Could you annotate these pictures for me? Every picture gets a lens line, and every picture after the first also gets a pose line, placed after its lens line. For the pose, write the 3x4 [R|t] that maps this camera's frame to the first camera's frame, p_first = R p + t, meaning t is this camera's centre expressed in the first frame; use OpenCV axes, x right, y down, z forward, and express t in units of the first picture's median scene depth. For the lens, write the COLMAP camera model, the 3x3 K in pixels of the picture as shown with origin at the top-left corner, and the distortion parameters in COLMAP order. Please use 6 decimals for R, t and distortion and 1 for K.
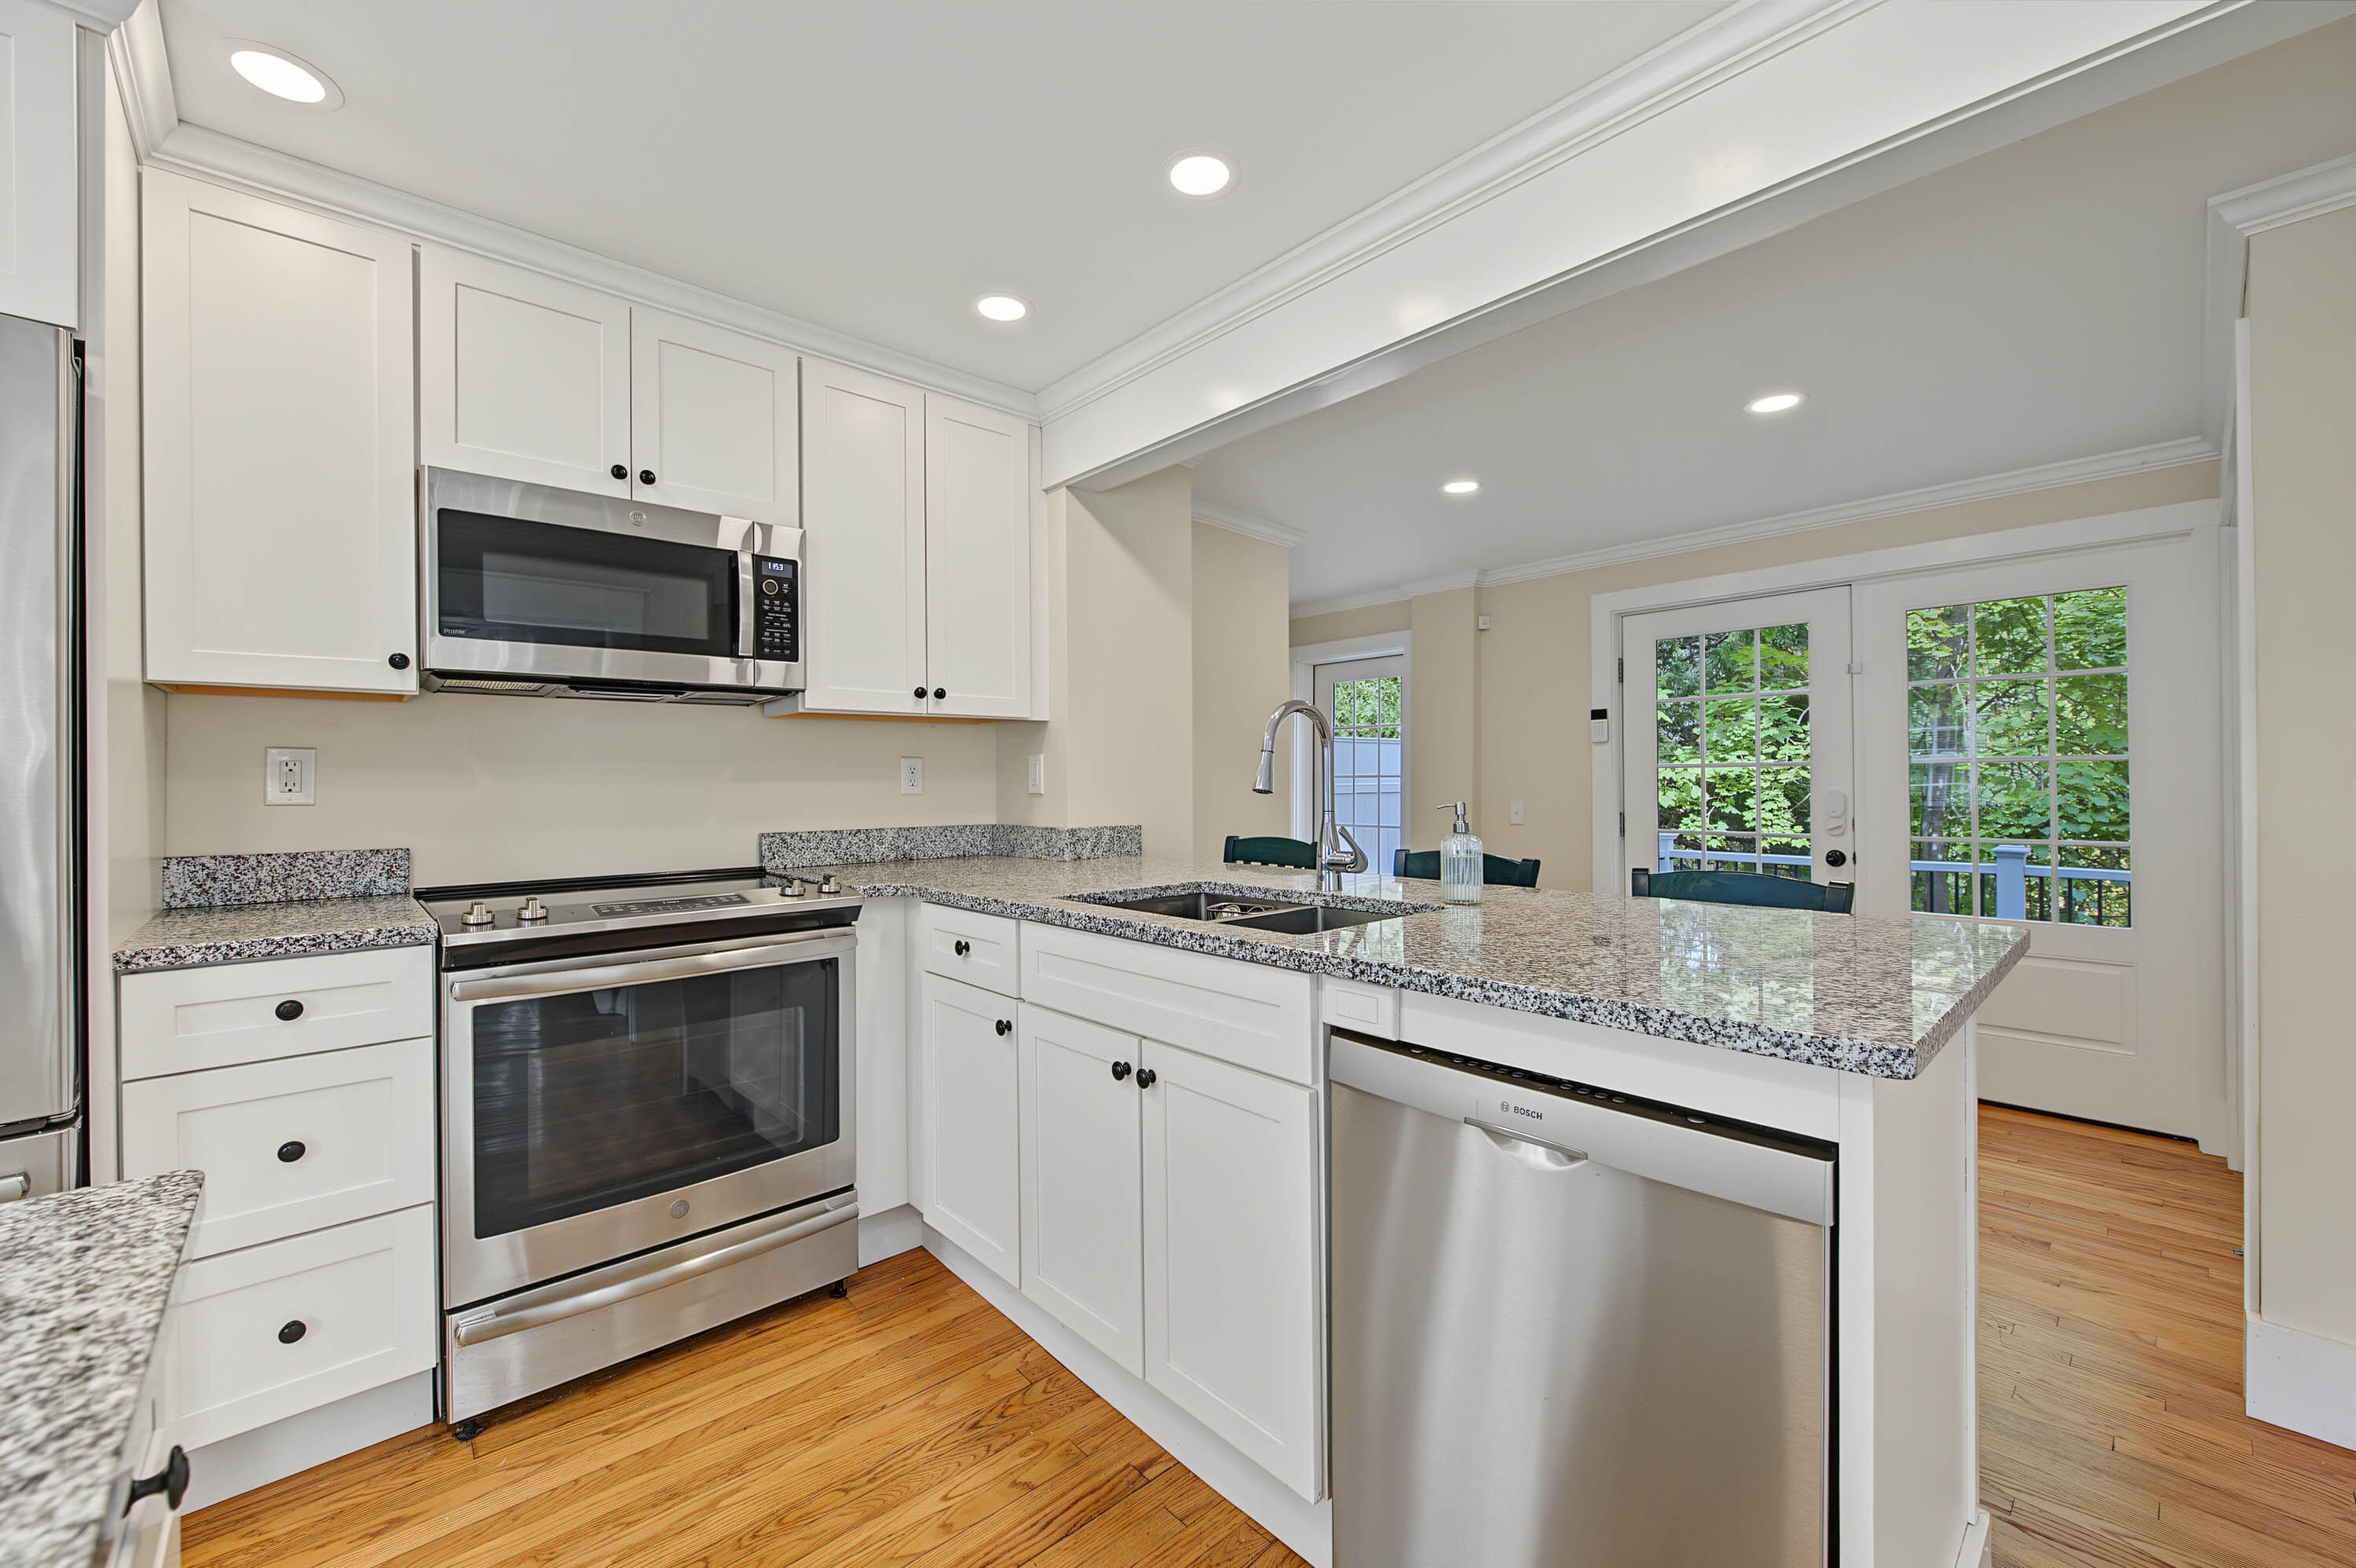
lens RADIAL K [[923.4, 0, 1184.4], [0, 923.4, 777.8], [0, 0, 1]] dist [0.001560, -0.002993]
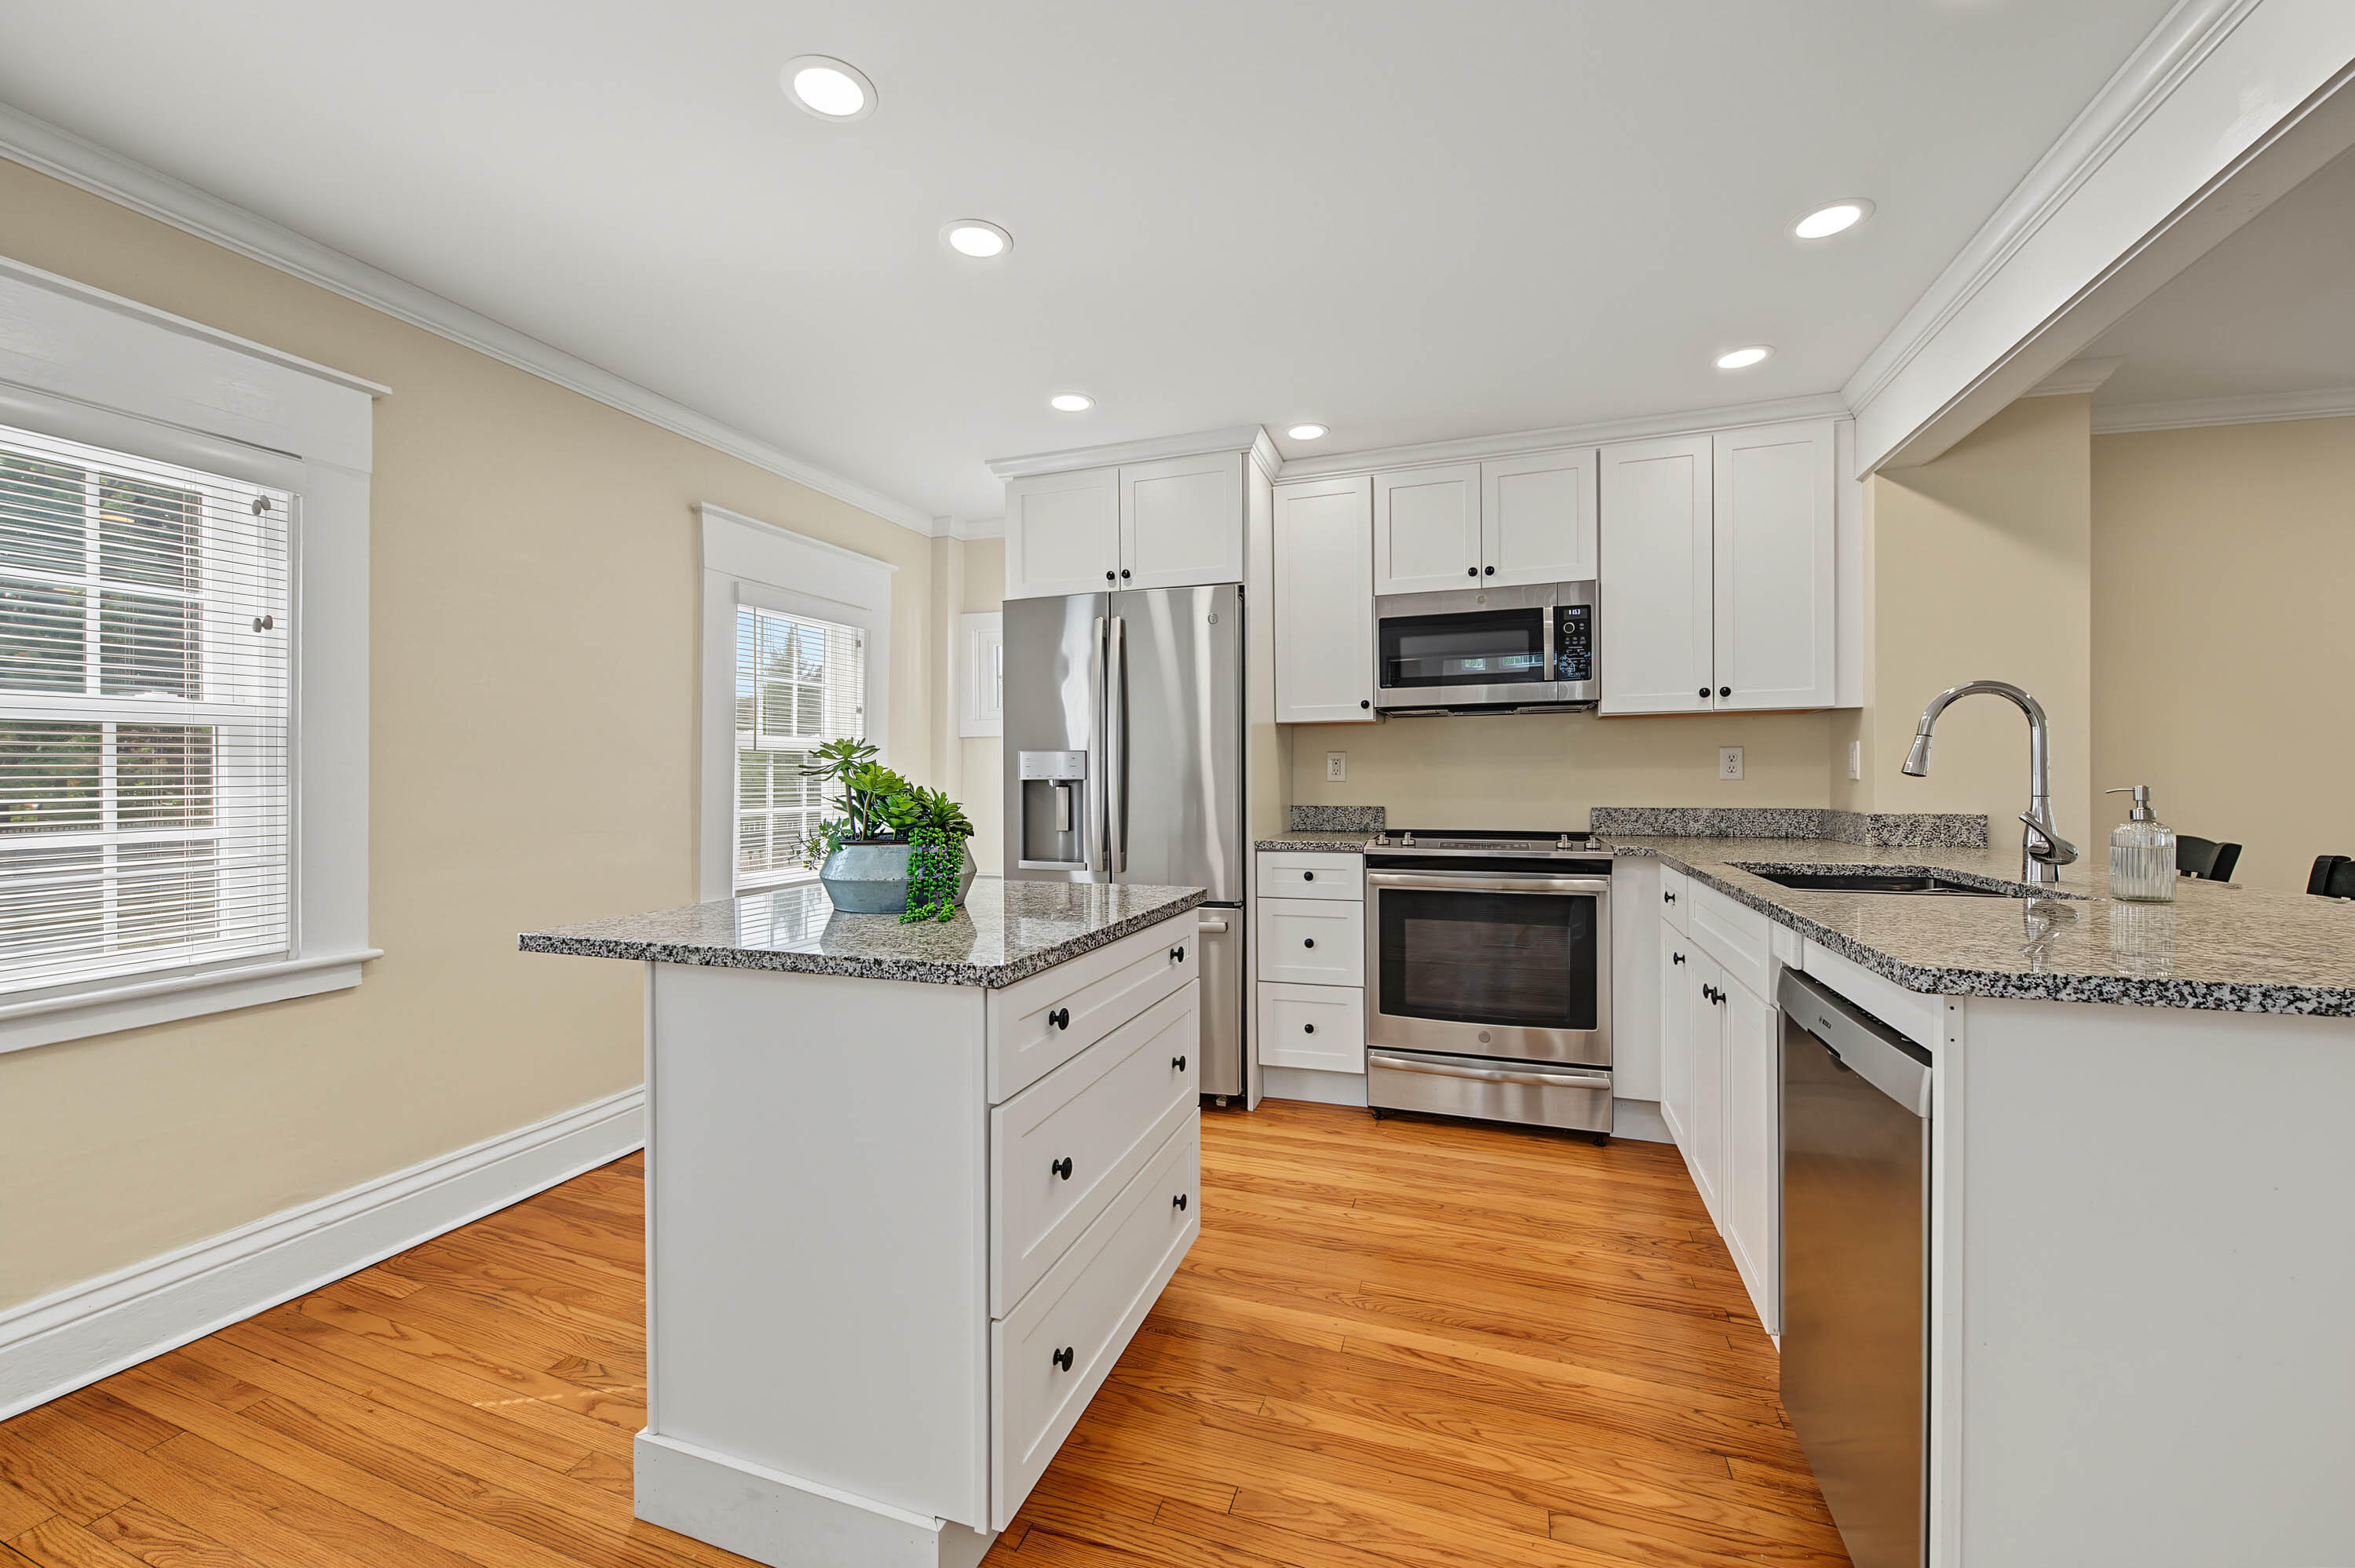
lens RADIAL K [[923.0, 0, 1183.9], [0, 923.0, 777.8], [0, 0, 1]] dist [0.001560, -0.002993]
pose [[0.476705, 0.004081, -0.879054, 0.538205], [0.004666, 0.999963, 0.007173, 0.006472], [0.879051, -0.007521, 0.476668, -0.186253]]
